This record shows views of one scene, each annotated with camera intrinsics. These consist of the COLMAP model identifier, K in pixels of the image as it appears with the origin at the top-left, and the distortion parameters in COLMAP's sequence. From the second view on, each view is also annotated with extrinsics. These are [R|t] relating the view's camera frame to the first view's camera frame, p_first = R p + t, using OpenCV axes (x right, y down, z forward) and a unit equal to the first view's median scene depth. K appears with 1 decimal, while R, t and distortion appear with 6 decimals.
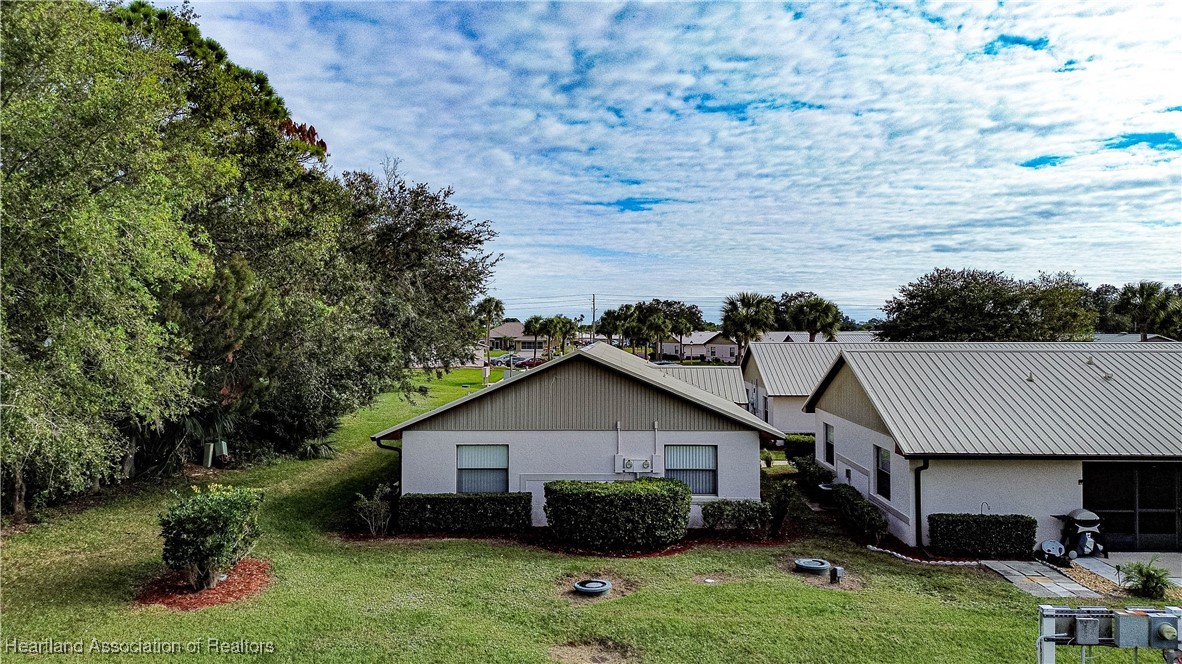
lens RADIAL K [[828.3, 0, 591.0], [0, 828.3, 332.0], [0, 0, 1]] dist [0.095506, -0.085426]
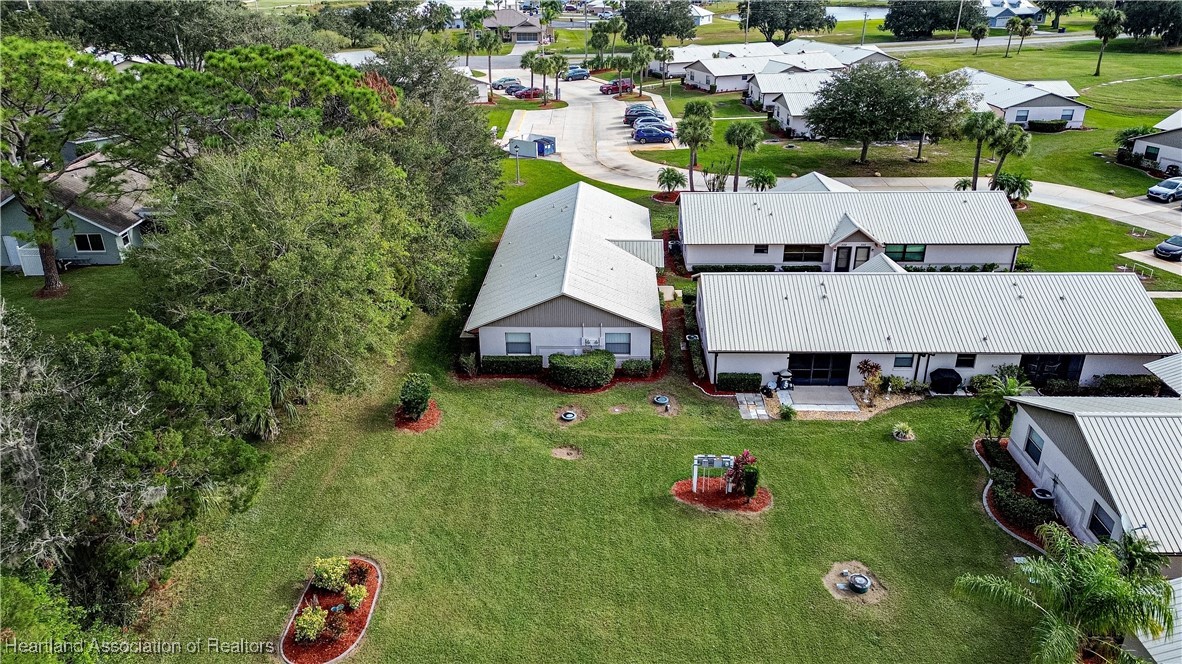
lens RADIAL K [[843.6, 0, 591.0], [0, 843.6, 332.0], [0, 0, 1]] dist [0.240729, -0.091327]
pose [[0.999995, -0.003221, -0.000226, 0.051752], [0.003011, 0.904893, 0.425629, -0.750757], [-0.001167, -0.425628, 0.904898, -0.894668]]
